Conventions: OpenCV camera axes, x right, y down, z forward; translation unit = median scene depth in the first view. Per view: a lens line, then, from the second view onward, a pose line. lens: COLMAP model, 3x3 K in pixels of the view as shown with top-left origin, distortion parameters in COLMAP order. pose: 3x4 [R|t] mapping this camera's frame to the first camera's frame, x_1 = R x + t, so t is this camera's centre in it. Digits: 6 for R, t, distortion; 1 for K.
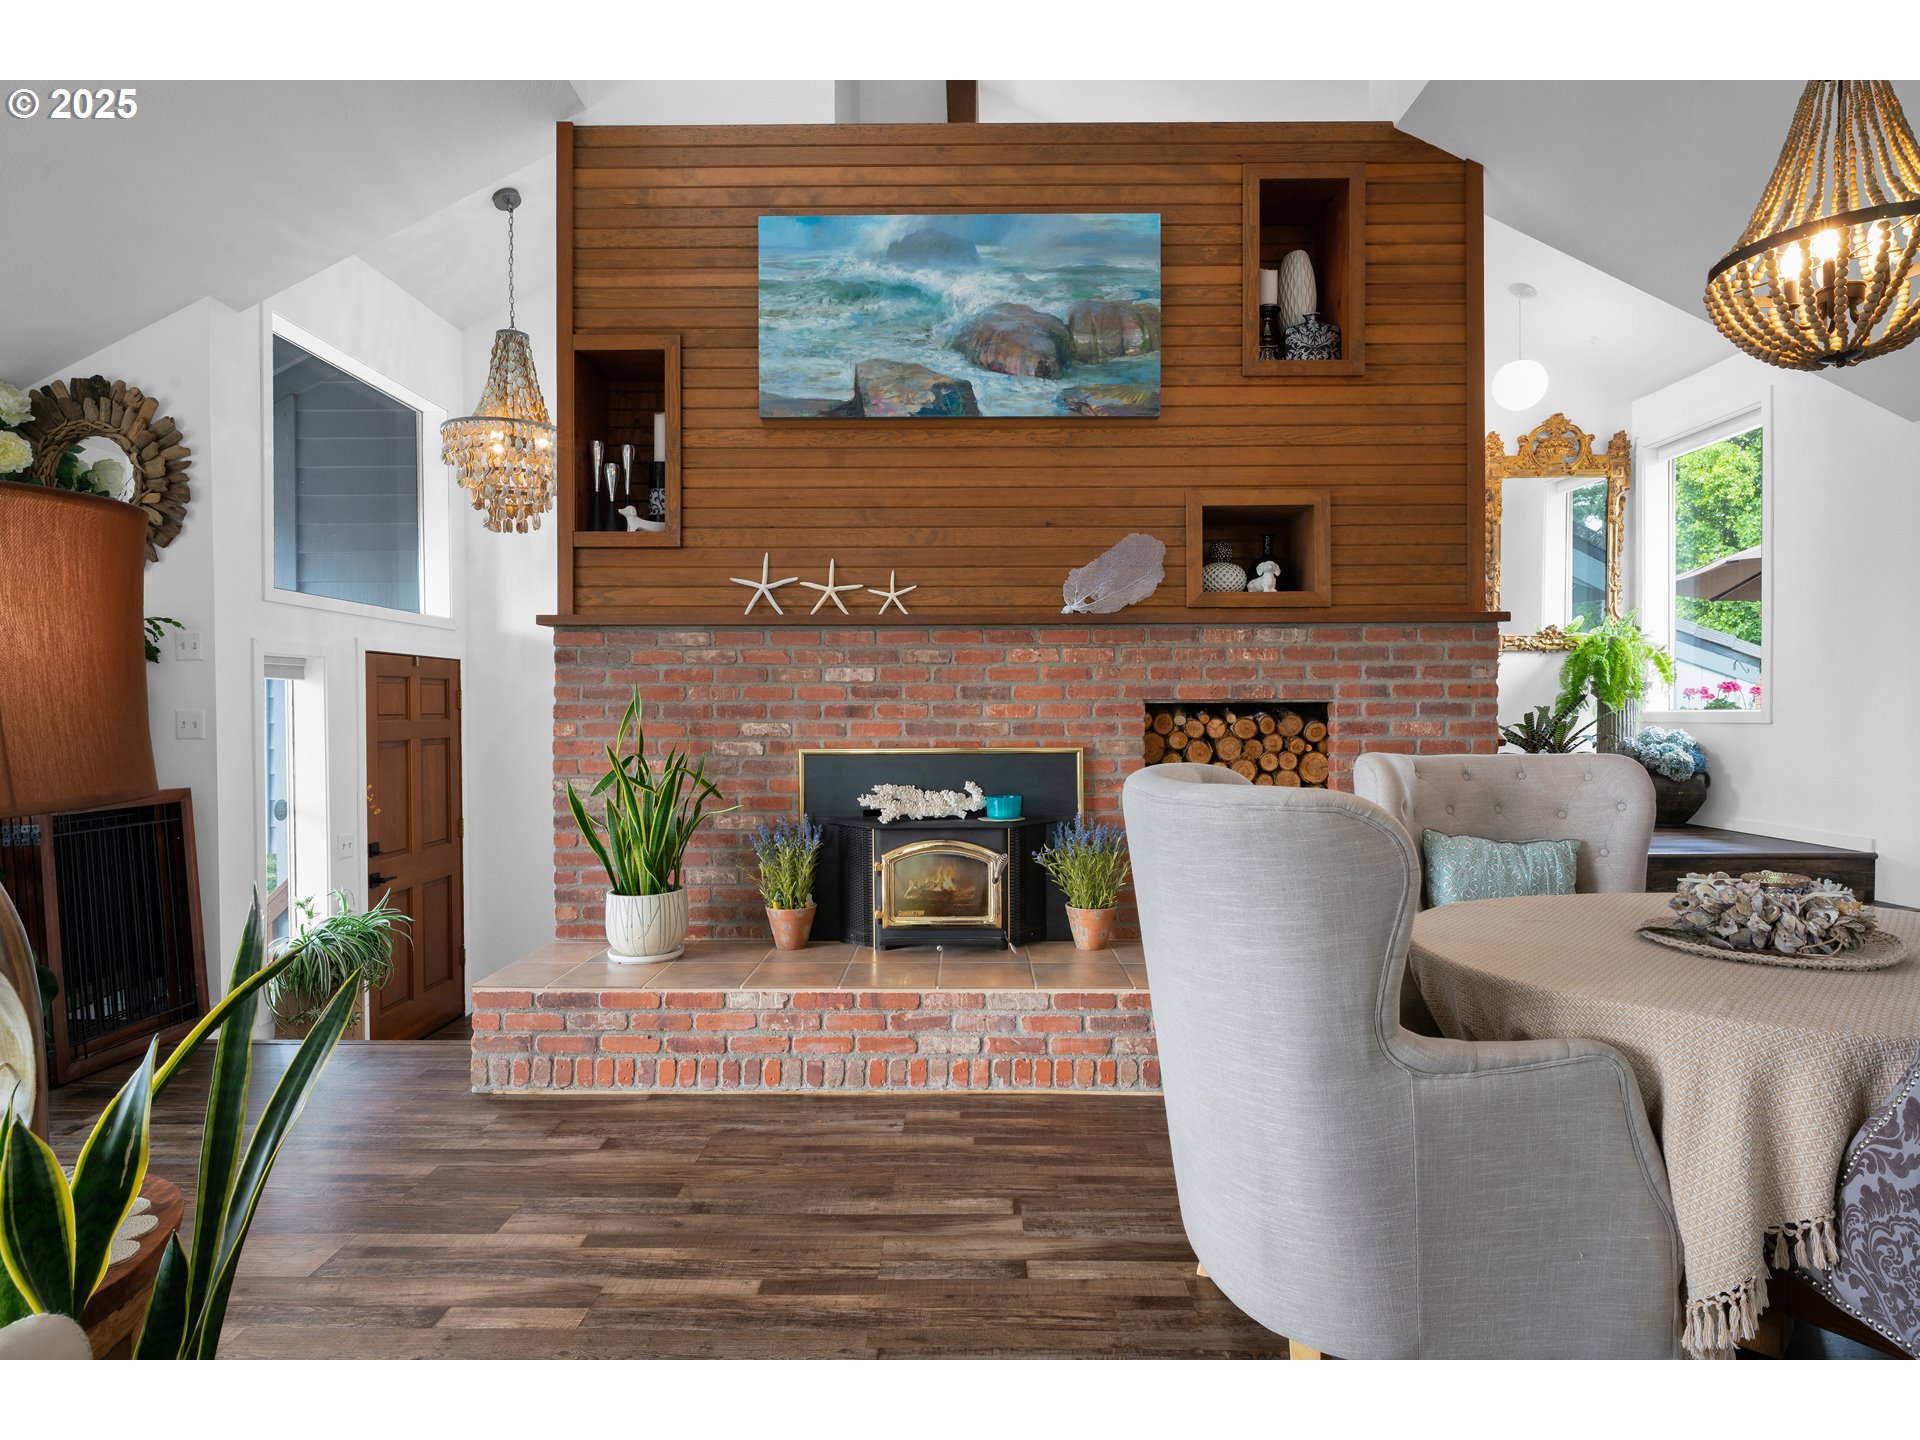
lens RADIAL K [[952.0, 0, 965.5], [0, 952.0, 717.7], [0, 0, 1]] dist [-0.008375, 0.001640]
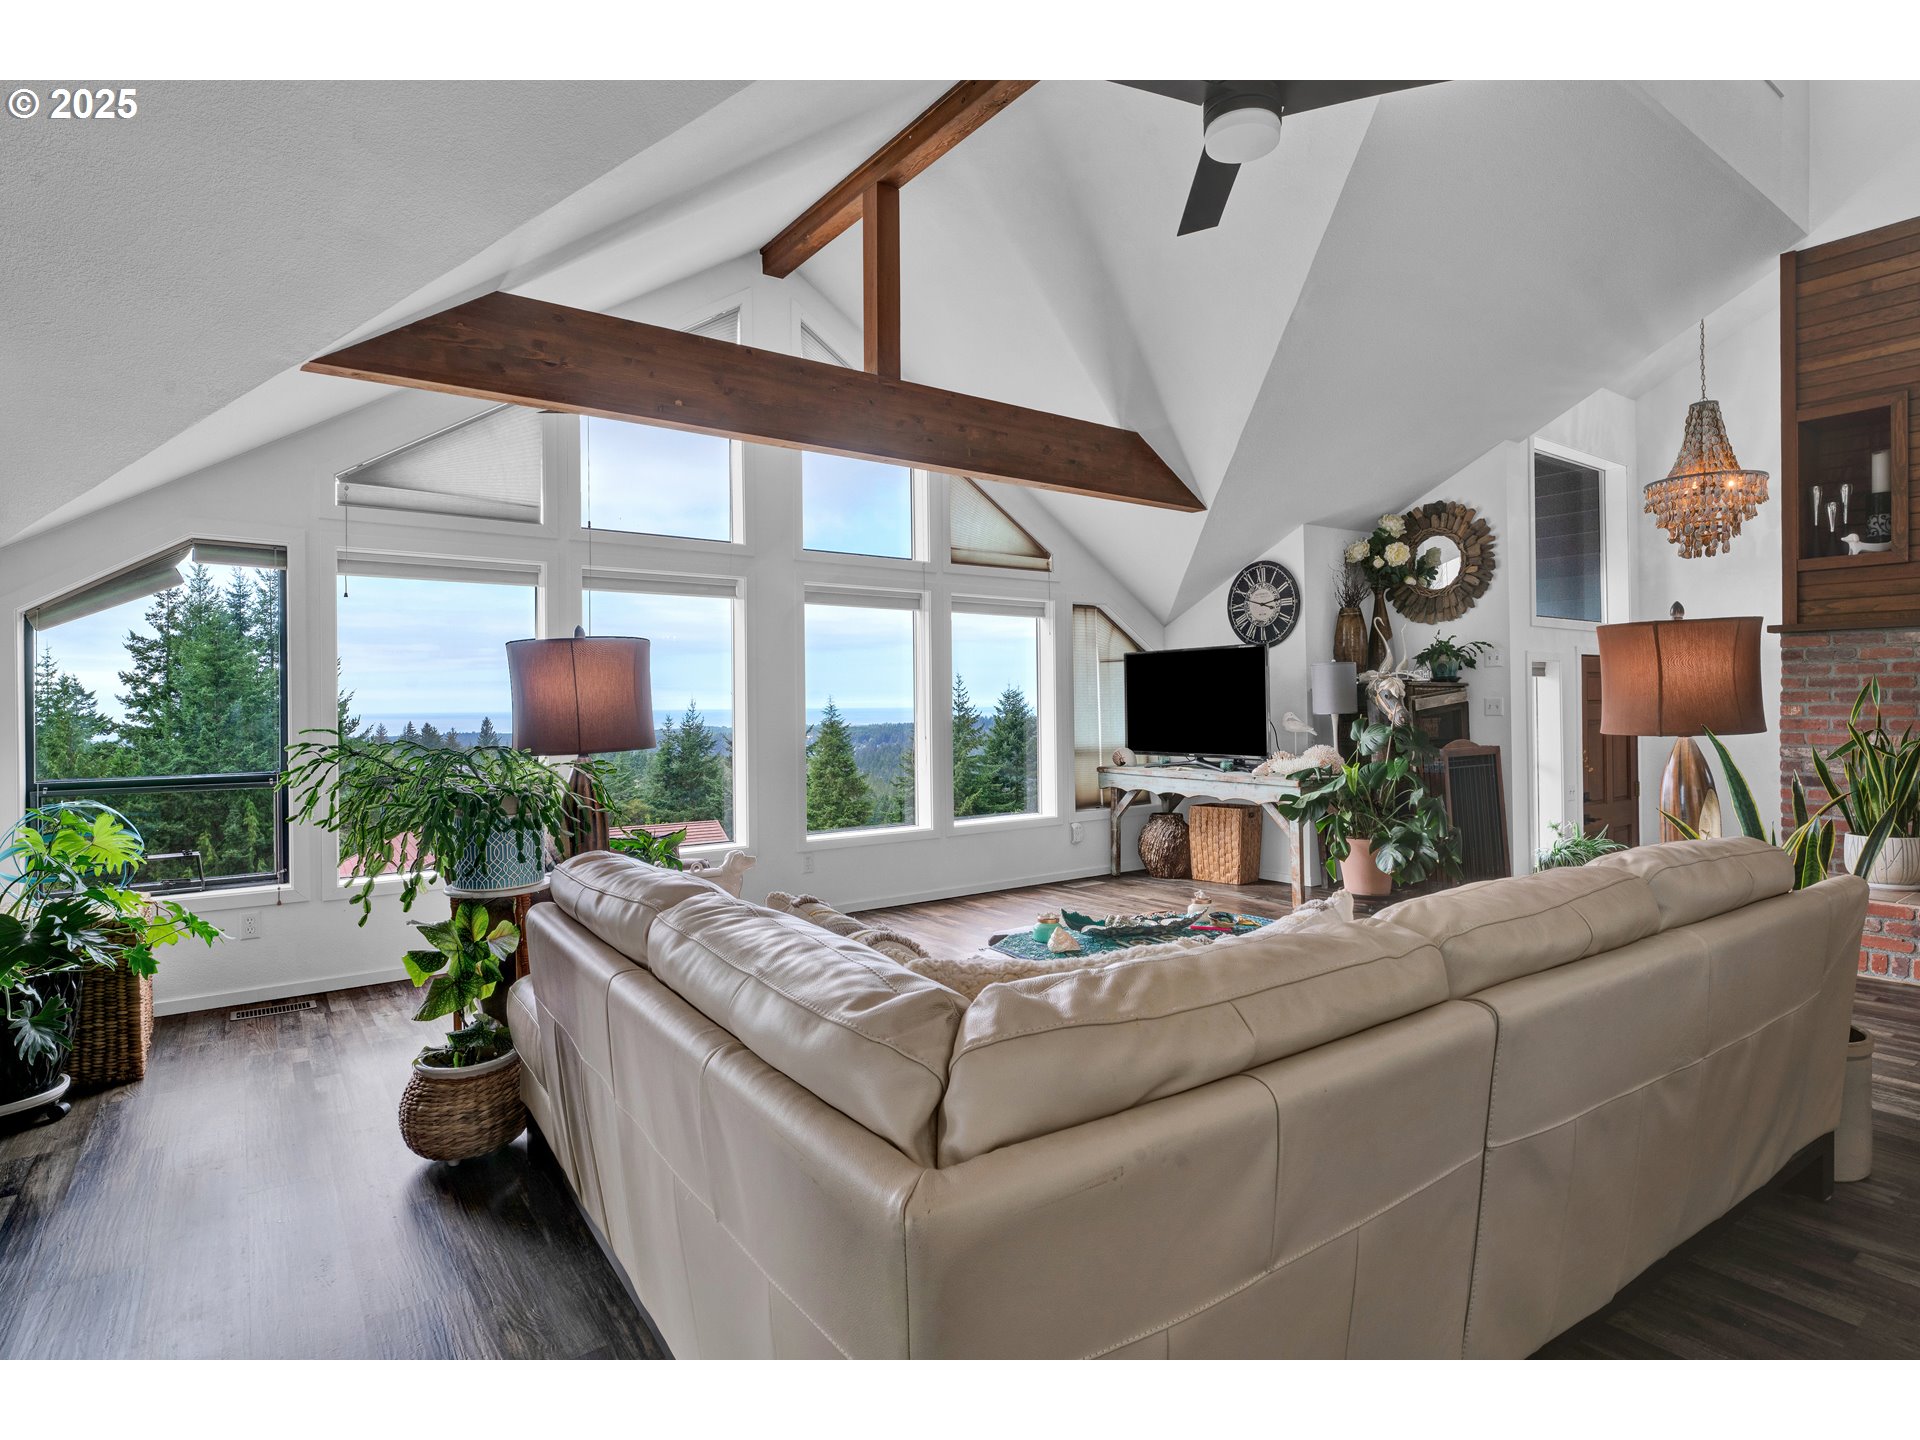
lens RADIAL K [[952.0, 0, 992.2], [0, 952.0, 695.8], [0, 0, 1]] dist [-0.008375, 0.001640]
pose [[0.581509, -0.006090, -0.813517, 0.003782], [-0.003576, 0.999943, -0.010041, 0.009607], [0.813532, 0.008748, 0.581454, -0.665476]]
